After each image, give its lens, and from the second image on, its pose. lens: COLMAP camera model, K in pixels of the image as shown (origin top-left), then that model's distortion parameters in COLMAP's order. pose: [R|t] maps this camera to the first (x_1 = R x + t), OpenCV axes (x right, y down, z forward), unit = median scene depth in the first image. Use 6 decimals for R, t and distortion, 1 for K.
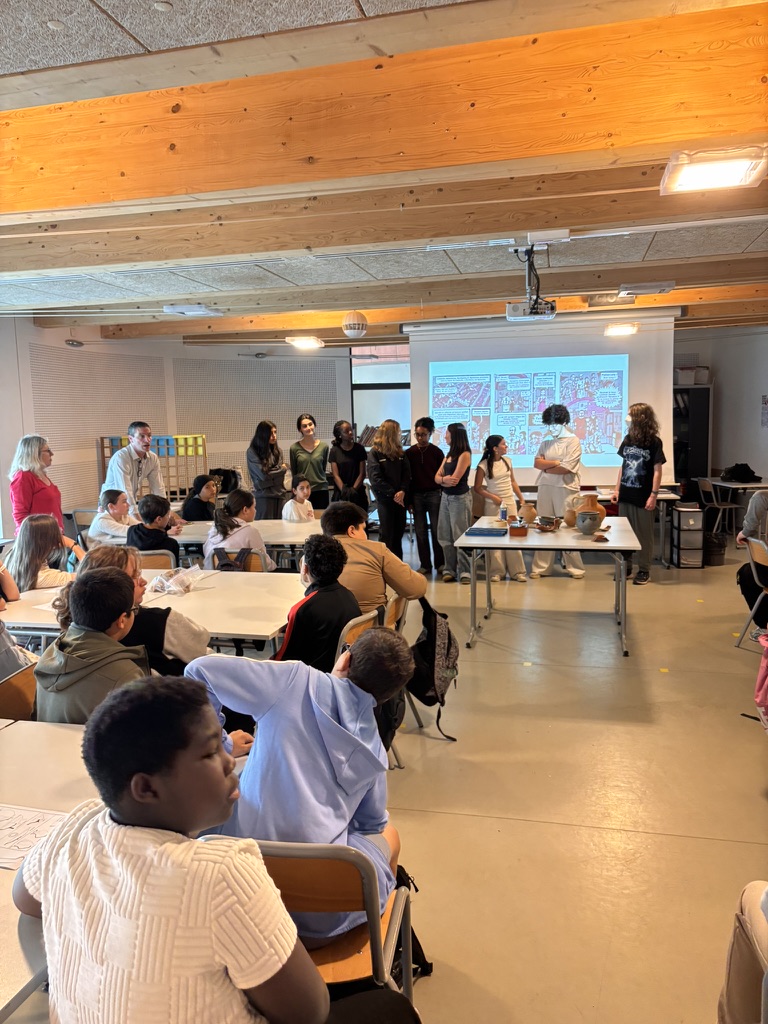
lens RADIAL K [[772.1, 0, 373.6], [0, 772.1, 510.9], [0, 0, 1]] dist [0.024546, -0.014478]
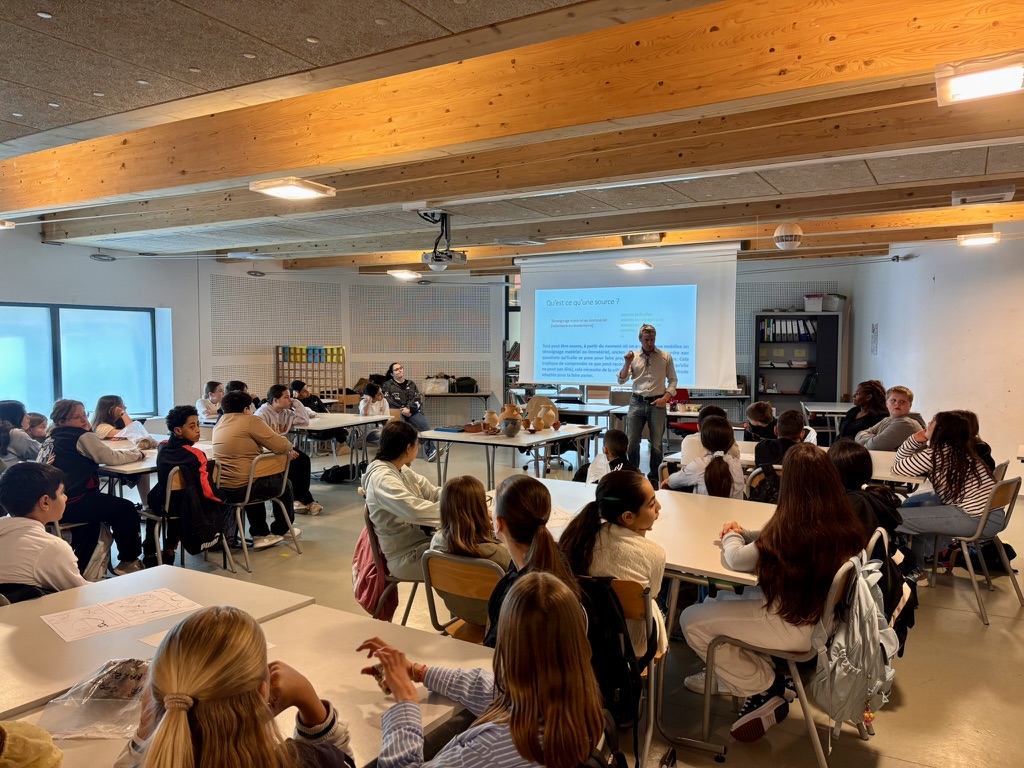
lens RADIAL K [[772.1, 0, 517.7], [0, 772.1, 398.1], [0, 0, 1]] dist [0.024546, -0.014478]
pose [[0.960329, 0.045954, -0.275058, 0.444305], [-0.056481, 0.997939, -0.030470, 0.008852], [0.273091, 0.044797, 0.960945, -0.139757]]
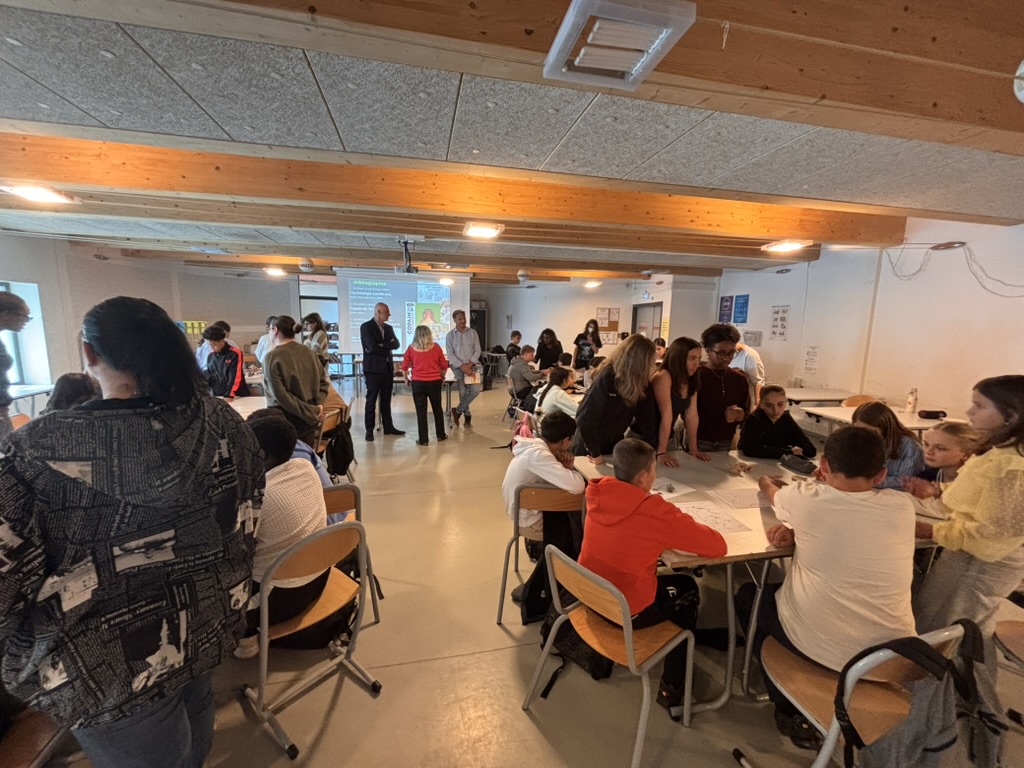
lens RADIAL K [[412.9, 0, 511.0], [0, 412.9, 382.8], [0, 0, 1]] dist [-0.002793, -0.000573]
pose [[0.893769, -0.022114, 0.447982, -0.036221], [0.008233, 0.999424, 0.032909, 0.010900], [-0.448452, -0.025725, 0.893437, -0.099684]]
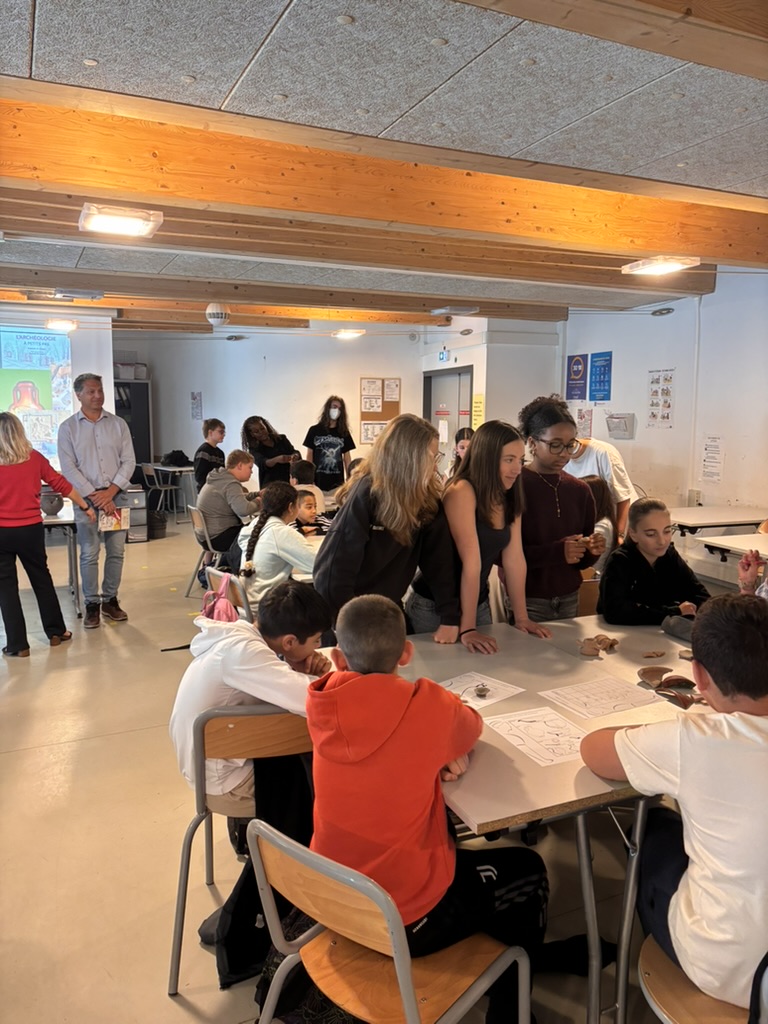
lens RADIAL K [[772.1, 0, 375.4], [0, 772.1, 503.6], [0, 0, 1]] dist [0.024546, -0.014478]
pose [[0.778674, -0.048882, 0.625521, -0.025349], [0.048486, 0.998667, 0.017686, 0.015090], [-0.625552, 0.016557, 0.780007, -0.102707]]
